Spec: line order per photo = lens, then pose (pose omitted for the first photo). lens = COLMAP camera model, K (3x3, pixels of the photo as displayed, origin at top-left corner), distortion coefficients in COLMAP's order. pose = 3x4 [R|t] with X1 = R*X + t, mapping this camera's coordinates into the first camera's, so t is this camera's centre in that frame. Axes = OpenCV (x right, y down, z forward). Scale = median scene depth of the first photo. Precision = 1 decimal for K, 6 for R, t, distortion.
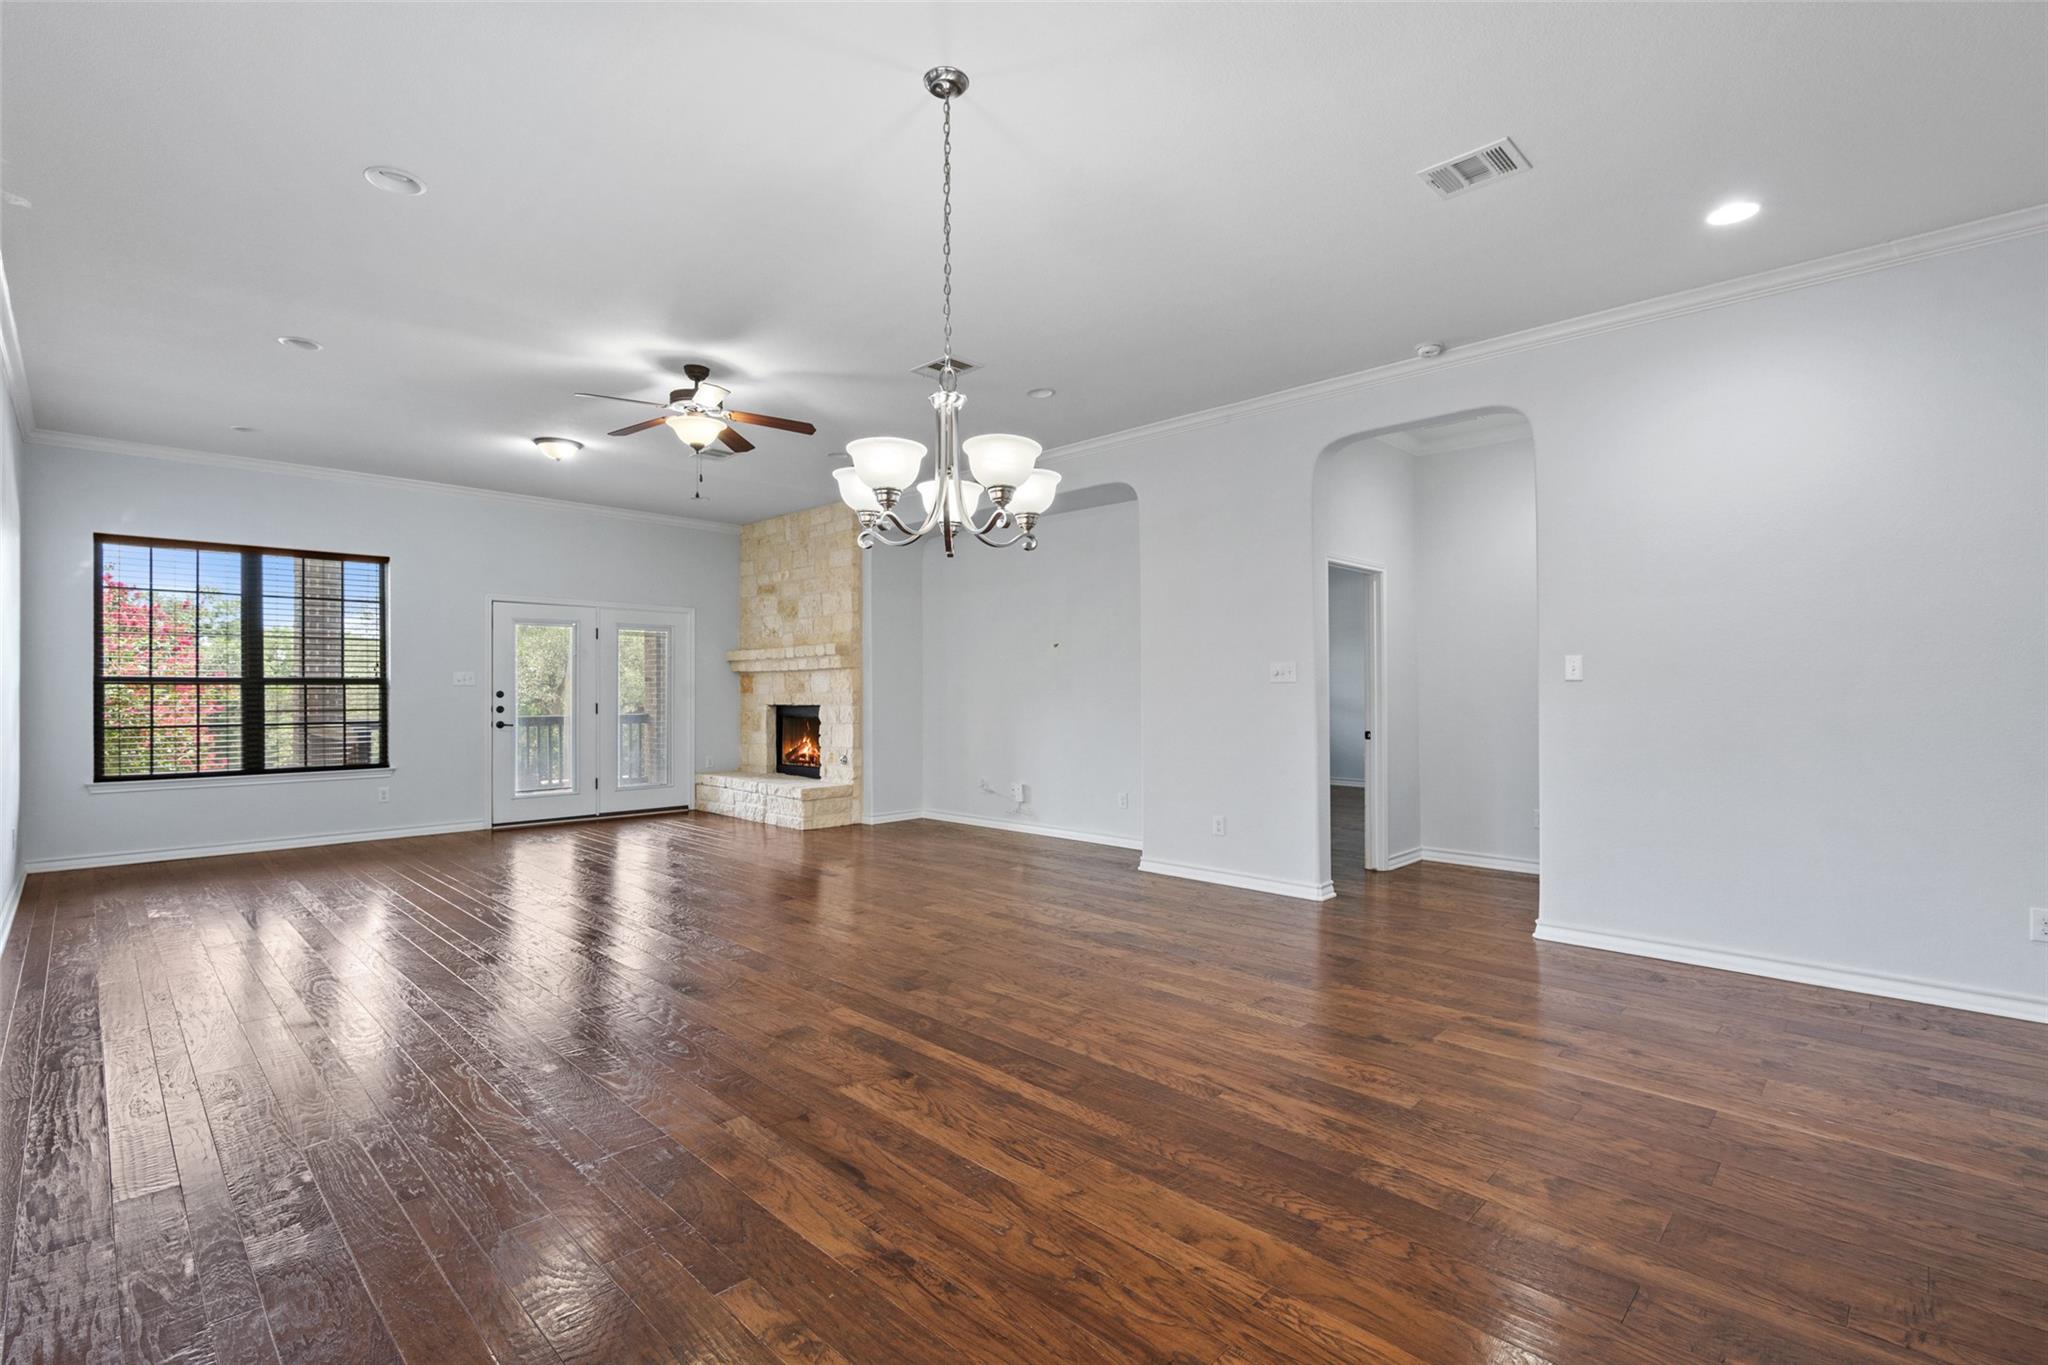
lens RADIAL K [[930.6, 0, 1035.1], [0, 930.6, 683.1], [0, 0, 1]] dist [-0.002220, -0.004149]
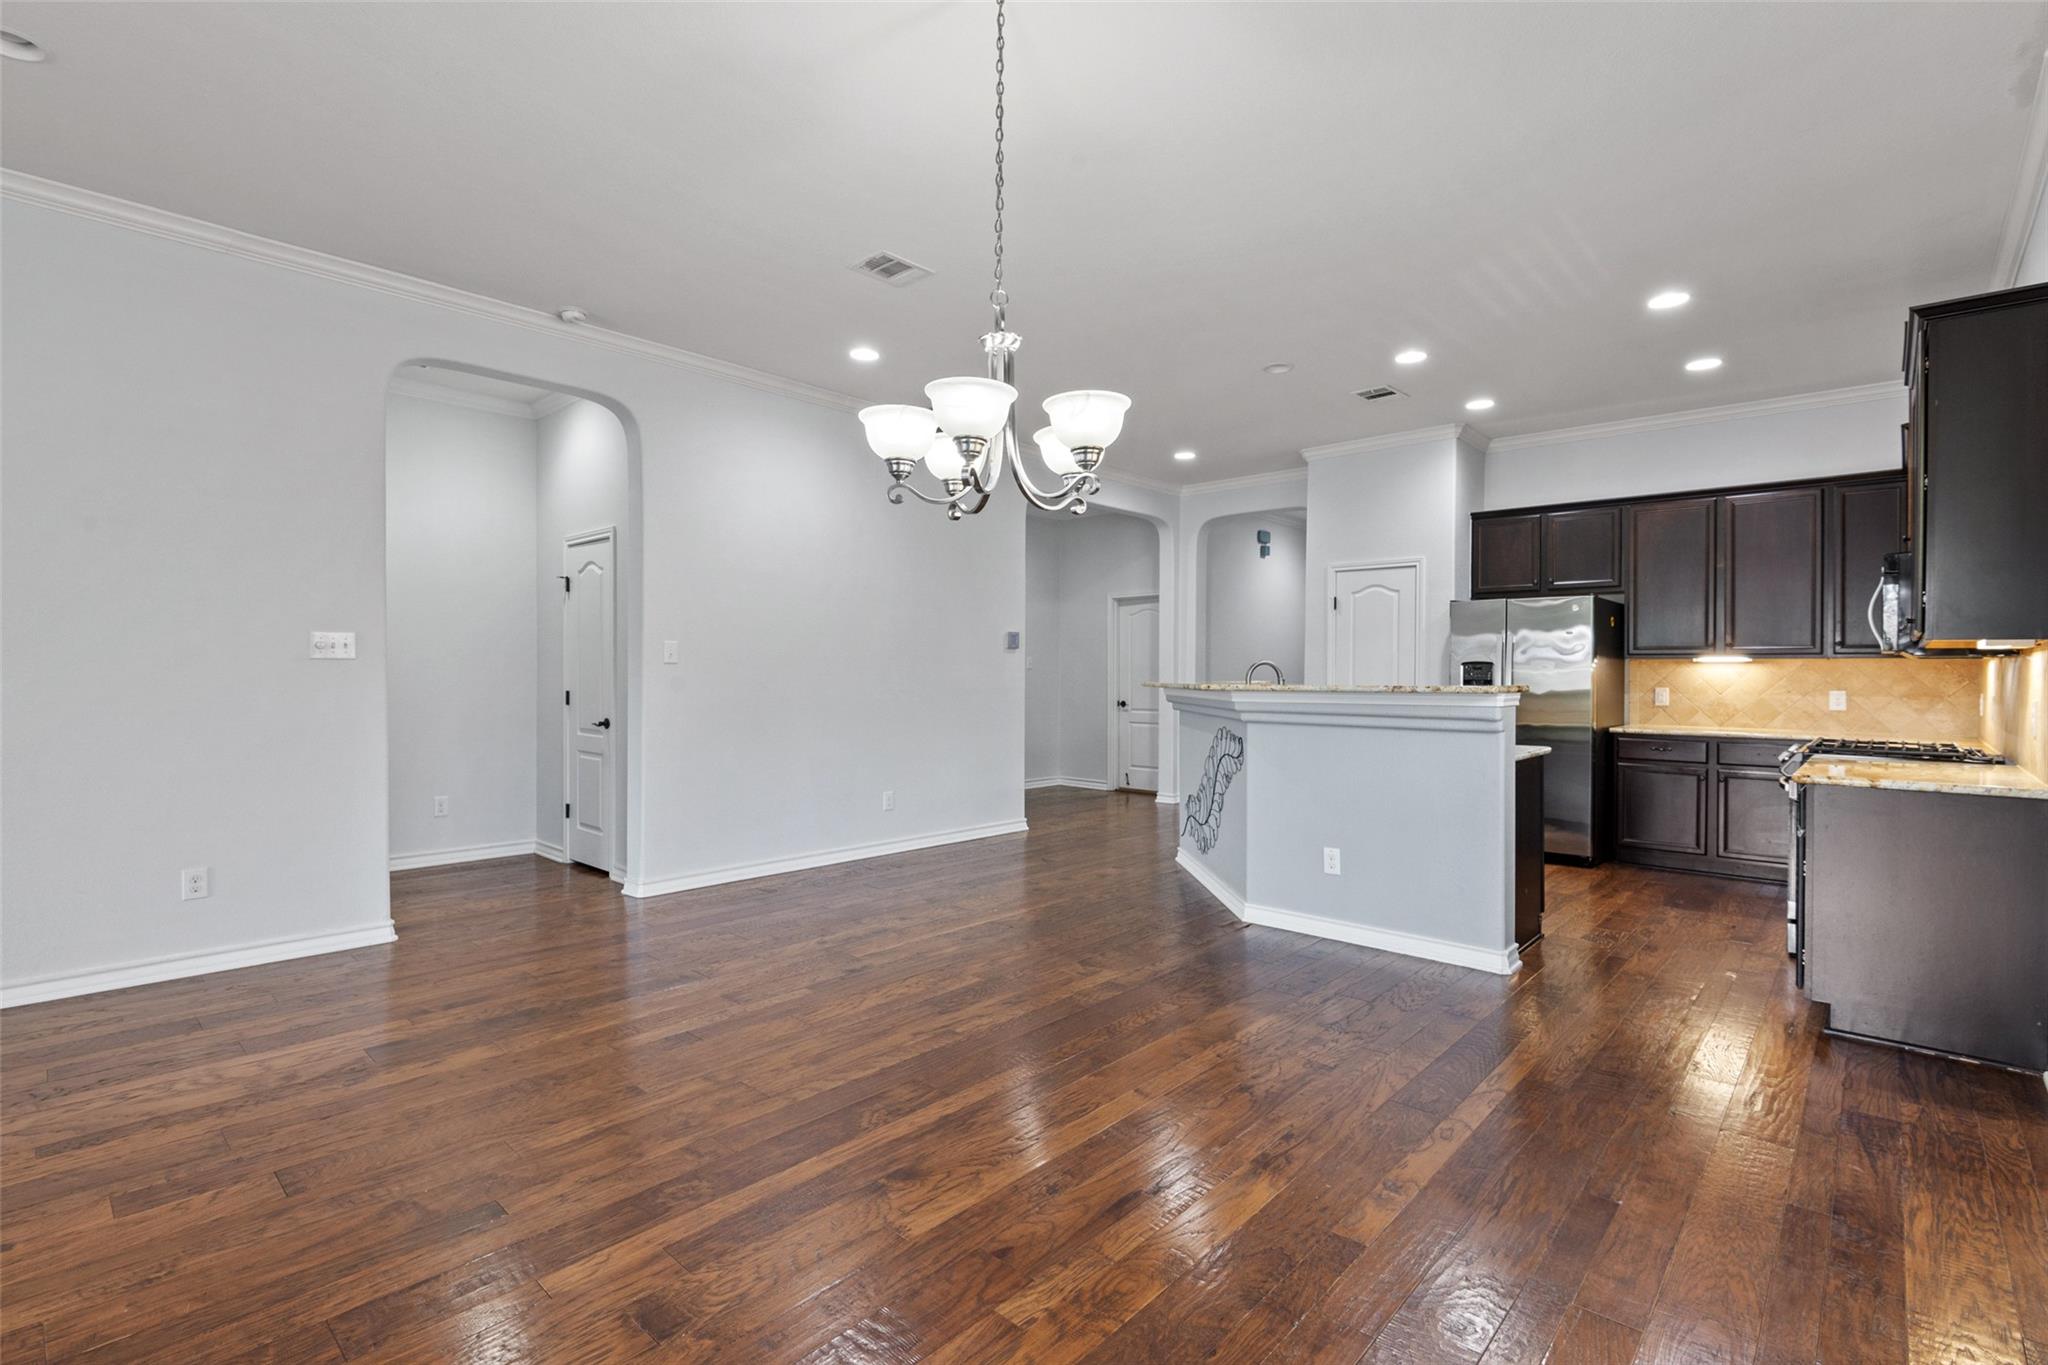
lens RADIAL K [[930.6, 0, 1019.1], [0, 930.6, 674.2], [0, 0, 1]] dist [-0.002220, -0.004149]
pose [[-0.020818, -0.000386, 0.999783, -0.507898], [-0.011855, 0.999930, 0.000140, 0.004580], [-0.999713, -0.011850, -0.020821, 0.519411]]
